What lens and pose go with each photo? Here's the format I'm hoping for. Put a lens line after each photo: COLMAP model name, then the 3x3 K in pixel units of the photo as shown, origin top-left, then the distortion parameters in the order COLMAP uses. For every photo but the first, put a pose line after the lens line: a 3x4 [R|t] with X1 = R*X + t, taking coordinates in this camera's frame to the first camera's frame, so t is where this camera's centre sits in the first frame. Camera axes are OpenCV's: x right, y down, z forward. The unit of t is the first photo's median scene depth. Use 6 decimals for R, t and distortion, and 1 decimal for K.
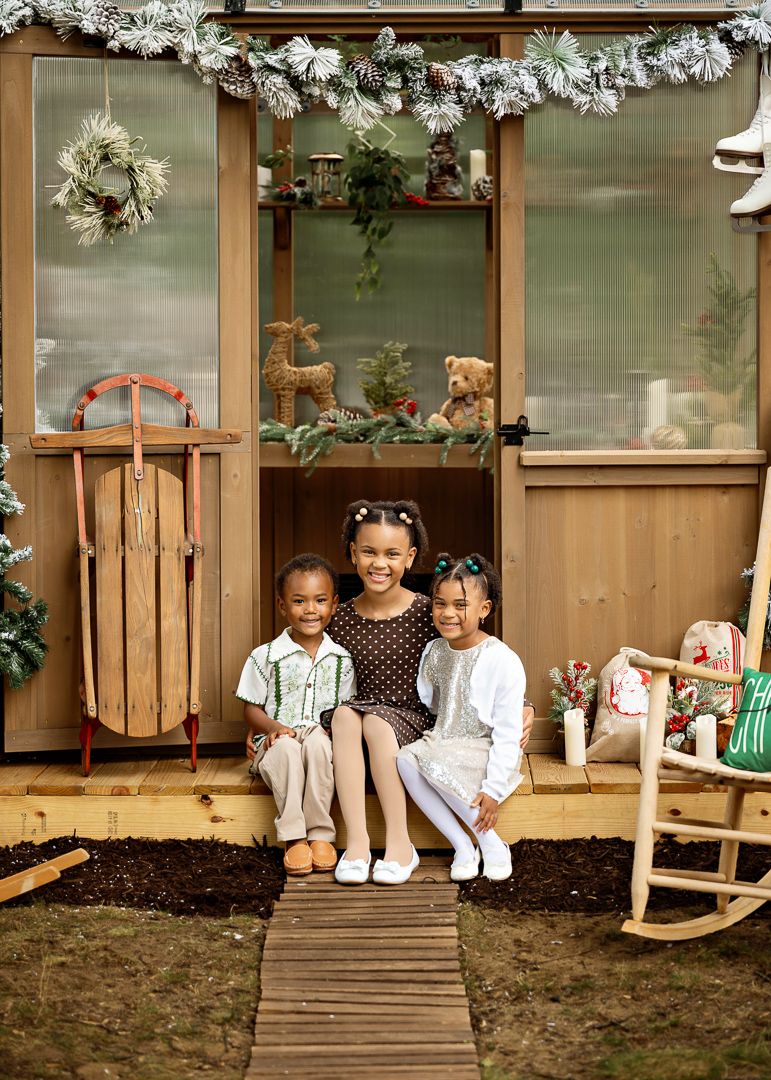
lens RADIAL K [[2129.3, 0, 406.0], [0, 2129.3, 425.5], [0, 0, 1]] dist [-0.019046, 0.024735]
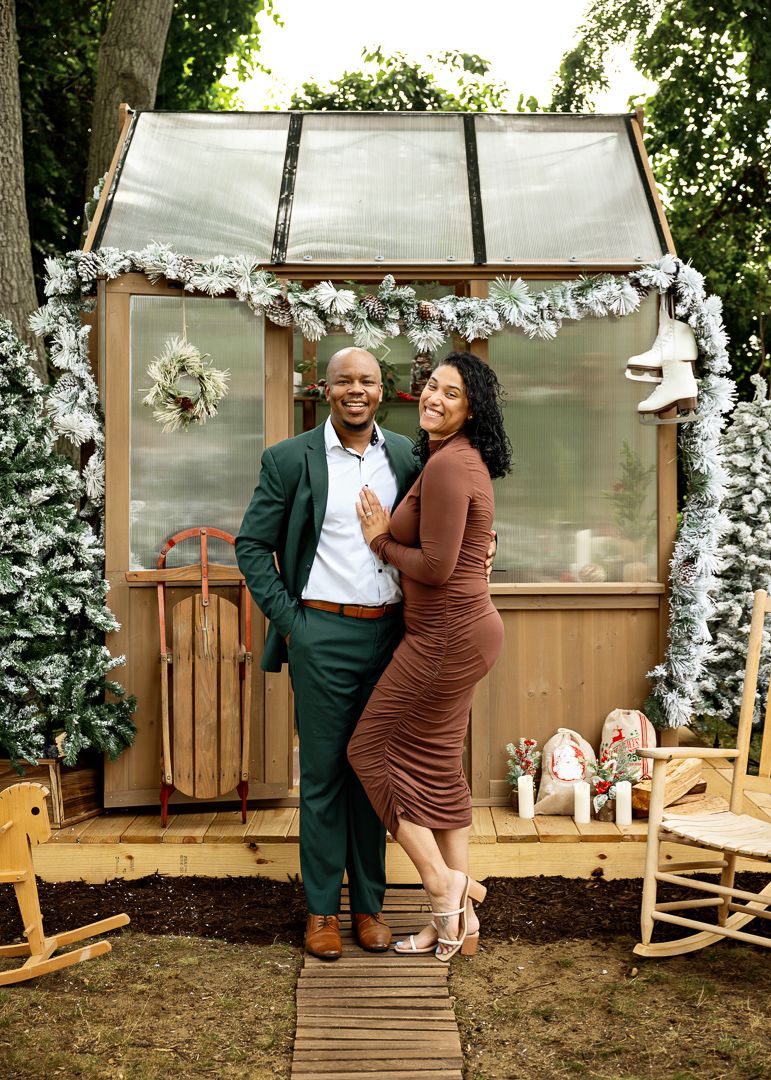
lens RADIAL K [[1397.1, 0, 391.1], [0, 1397.1, 479.2], [0, 0, 1]] dist [-0.010883, 0.040712]
pose [[0.999979, 0.003533, 0.005442, -0.011940], [-0.003329, 0.999306, -0.037093, -0.022139], [-0.005569, 0.037075, 0.999297, 0.104608]]
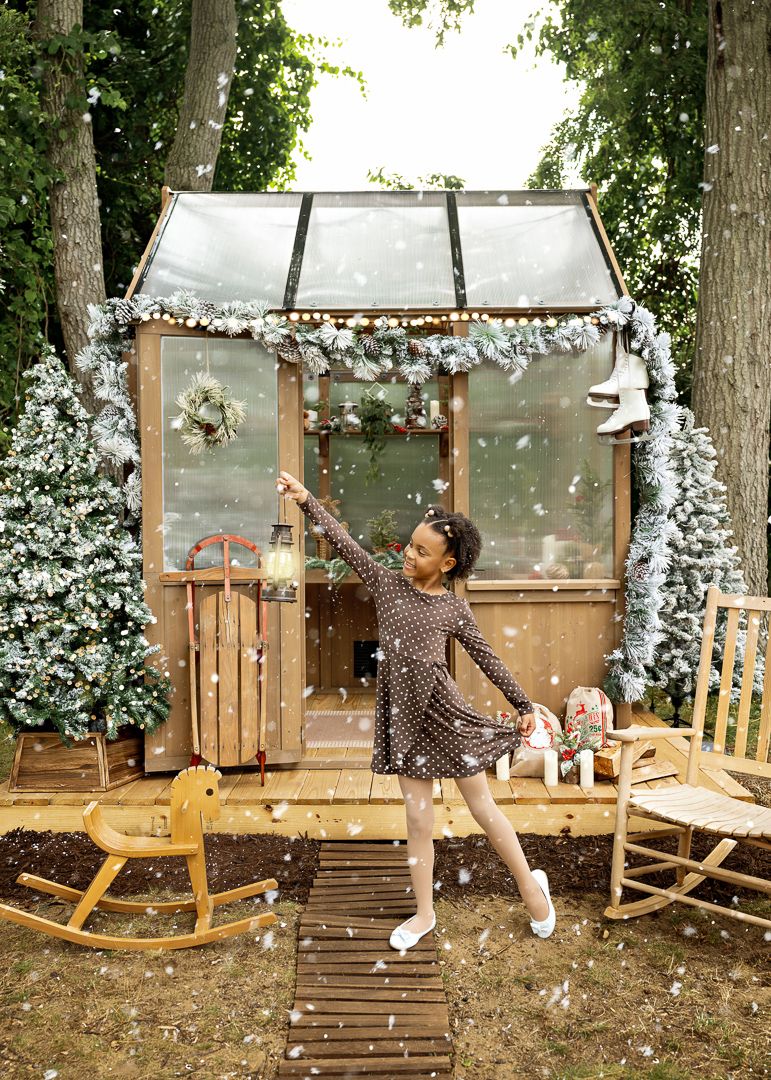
lens RADIAL K [[958.2, 0, 373.8], [0, 958.2, 540.7], [0, 0, 1]] dist [0.005191, -0.000149]
pose [[0.999813, -0.003146, -0.019085, -0.002662], [0.003171, 0.999994, 0.001254, -0.020167], [0.019081, -0.001314, 0.999817, 0.280726]]
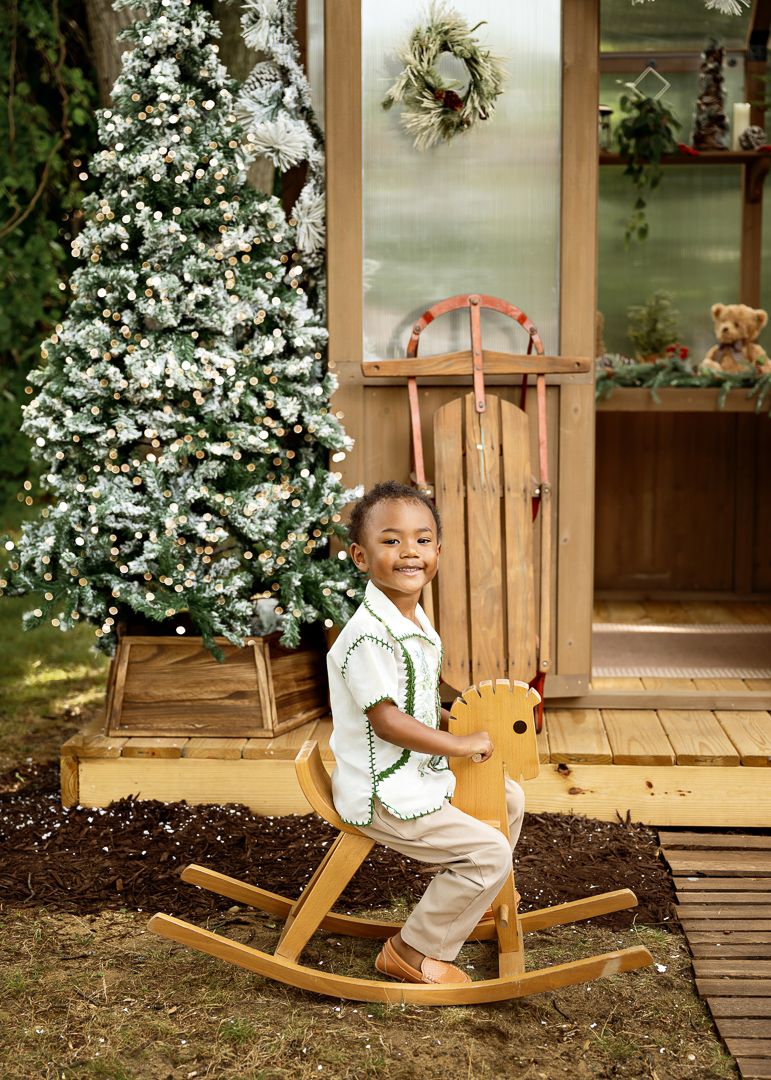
lens RADIAL K [[1428.4, 0, 385.5], [0, 1428.4, 540.0], [0, 0, 1]] dist [0.004758, 0.002838]
pose [[0.997774, 0.007722, -0.066238, -0.122554], [-0.001547, 0.995685, 0.092779, 0.022641], [0.066669, -0.092470, 0.993481, 0.383787]]
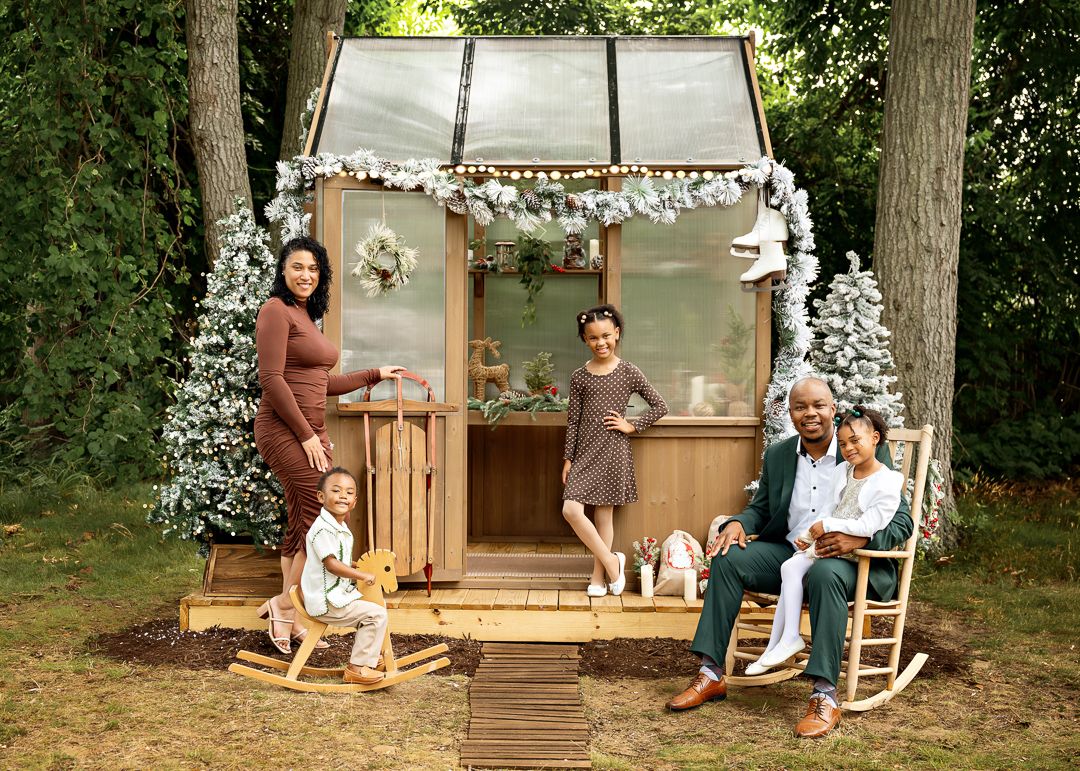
lens RADIAL K [[1357.2, 0, 483.1], [0, 1357.2, 400.7], [0, 0, 1]] dist [-0.003694, 0.012573]
pose [[0.998889, 0.009777, -0.046108, -0.005053], [-0.009762, 0.999952, 0.000540, -0.000493], [0.046111, -0.000089, 0.998936, -0.116514]]
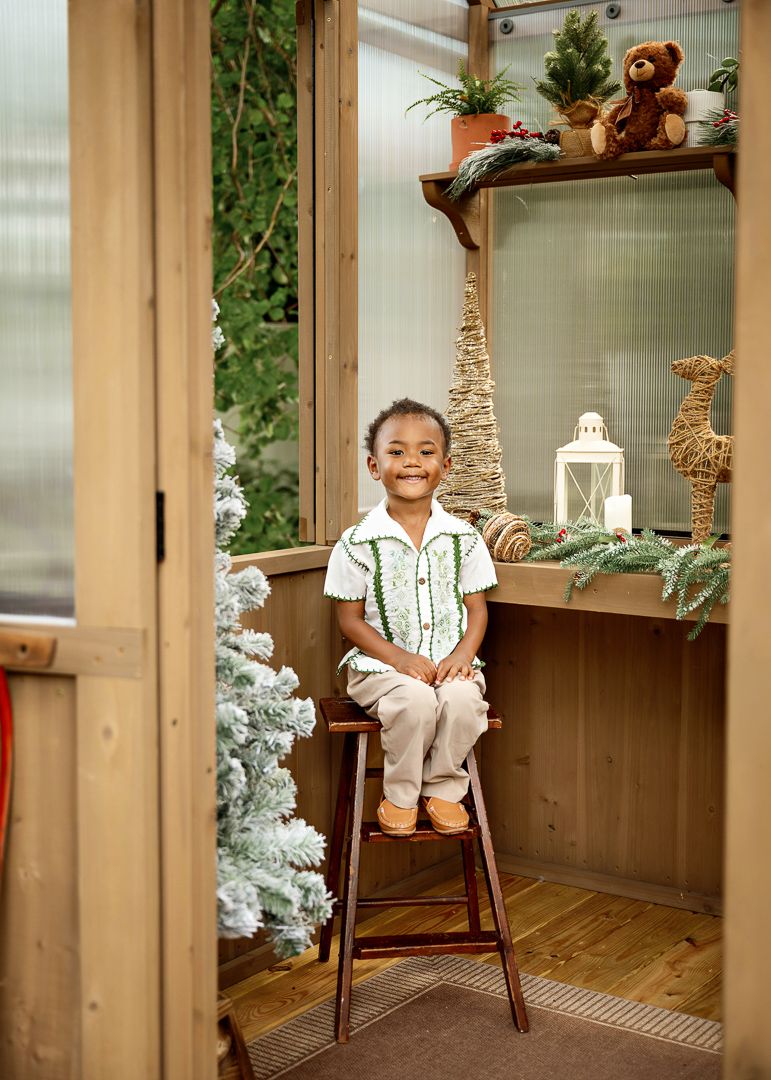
lens RADIAL K [[1538.5, 0, 385.6], [0, 1538.5, 513.5], [0, 0, 1]] dist [0.008774, -0.011194]
pose [[0.830258, 0.048749, -0.555243, 0.134671], [-0.015981, 0.997840, 0.063710, -0.040592], [0.557149, -0.044023, 0.829245, 0.790273]]
